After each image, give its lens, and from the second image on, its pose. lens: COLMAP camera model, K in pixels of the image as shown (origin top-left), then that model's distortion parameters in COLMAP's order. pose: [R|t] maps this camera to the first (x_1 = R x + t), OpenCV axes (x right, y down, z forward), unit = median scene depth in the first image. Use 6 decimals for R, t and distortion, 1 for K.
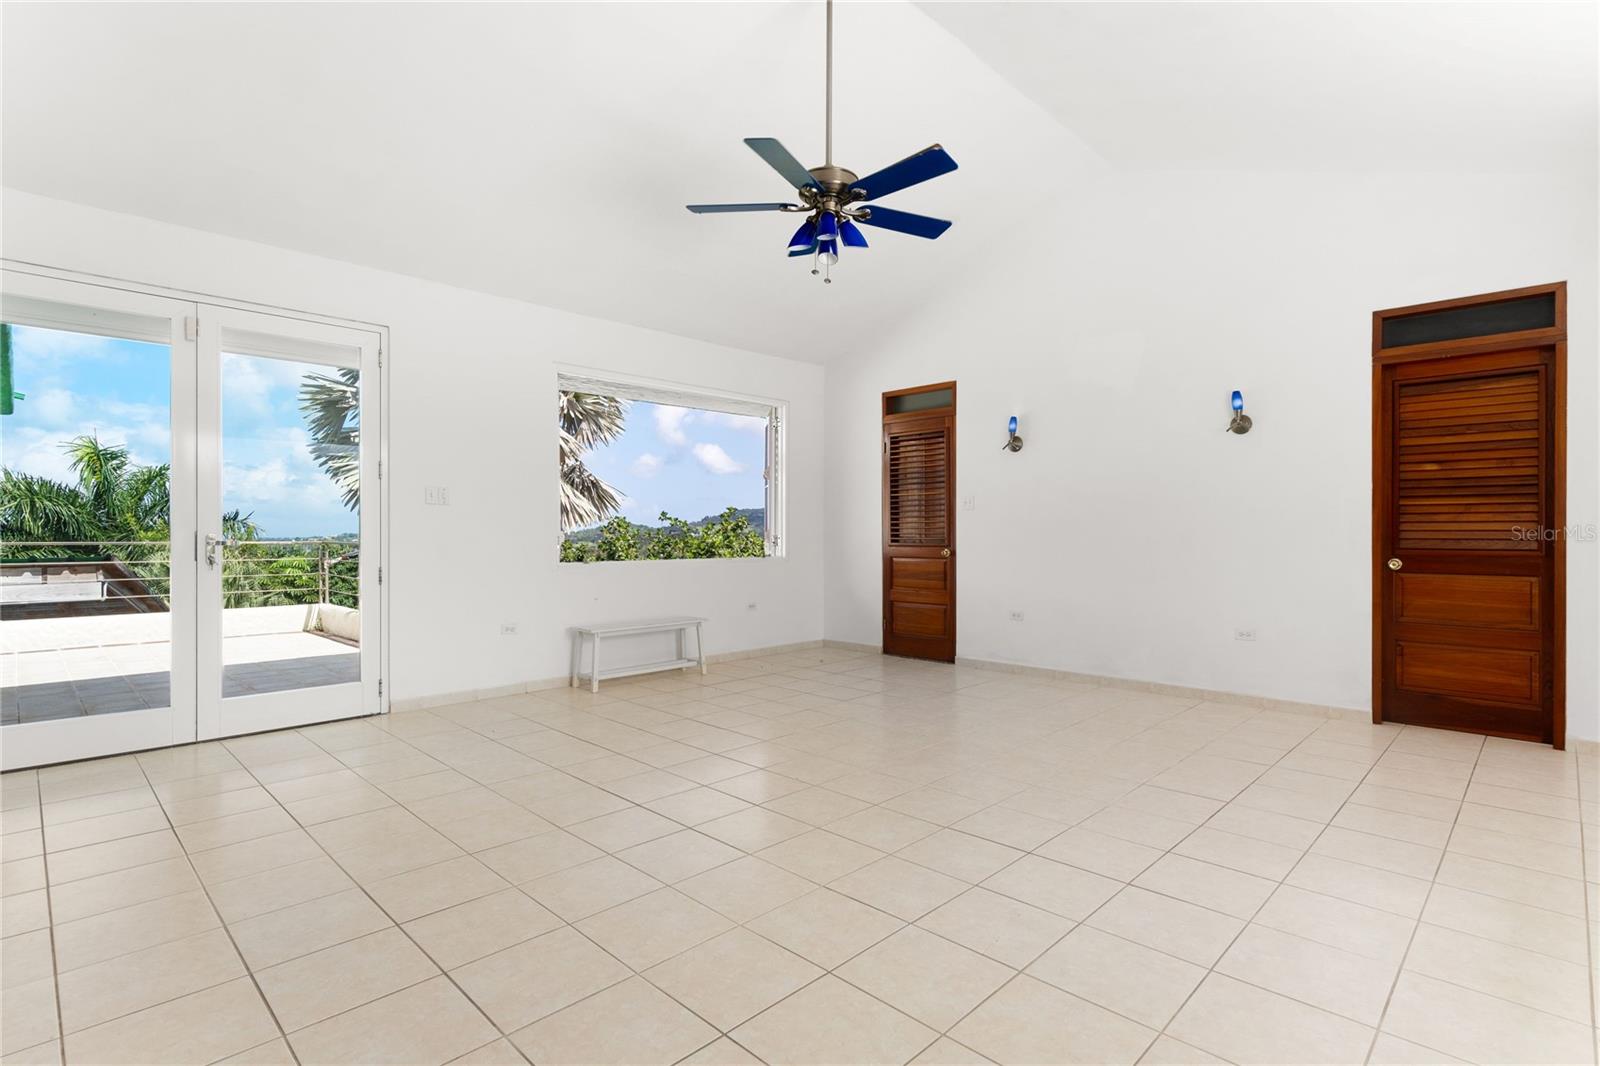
lens RADIAL K [[701.5, 0, 783.1], [0, 701.5, 523.6], [0, 0, 1]] dist [-0.023758, -0.000140]
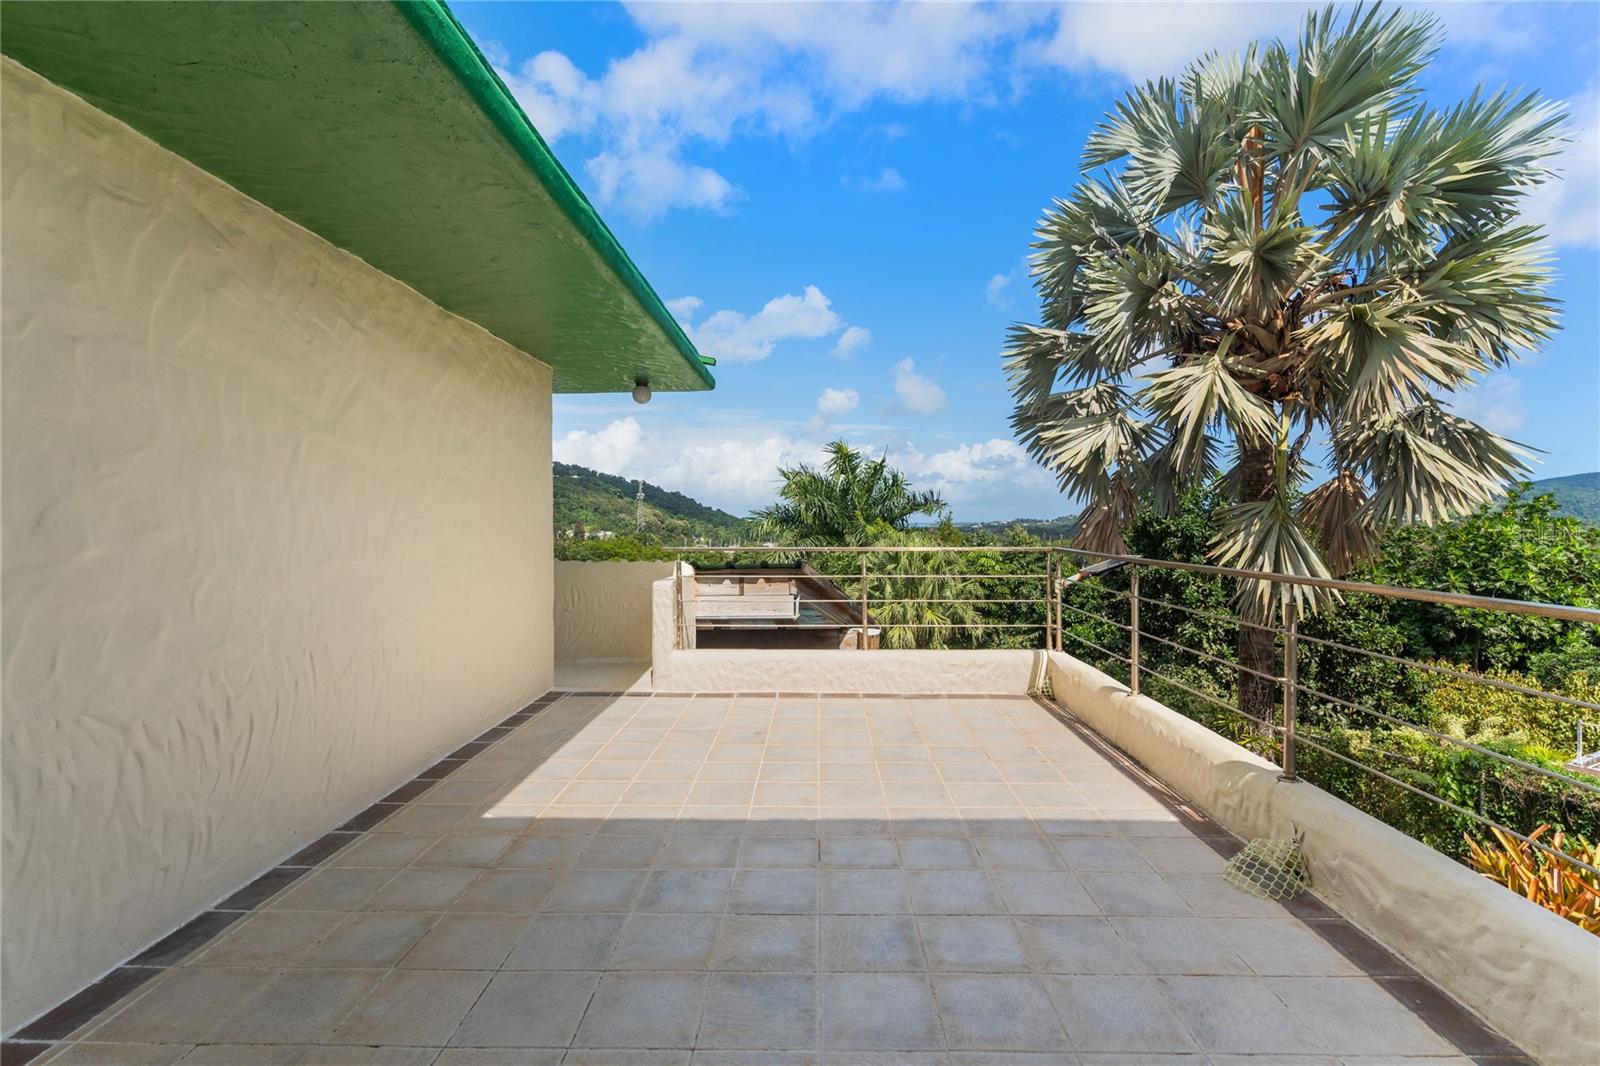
lens RADIAL K [[746.9, 0, 800.0], [0, 746.9, 533.0], [0, 0, 1]] dist [-0.000427, 0.000566]
pose [[0.656235, 0.017717, -0.754348, -0.218163], [0.006656, 0.999550, 0.029266, -0.006244], [0.754527, -0.024226, 0.655822, 0.279262]]
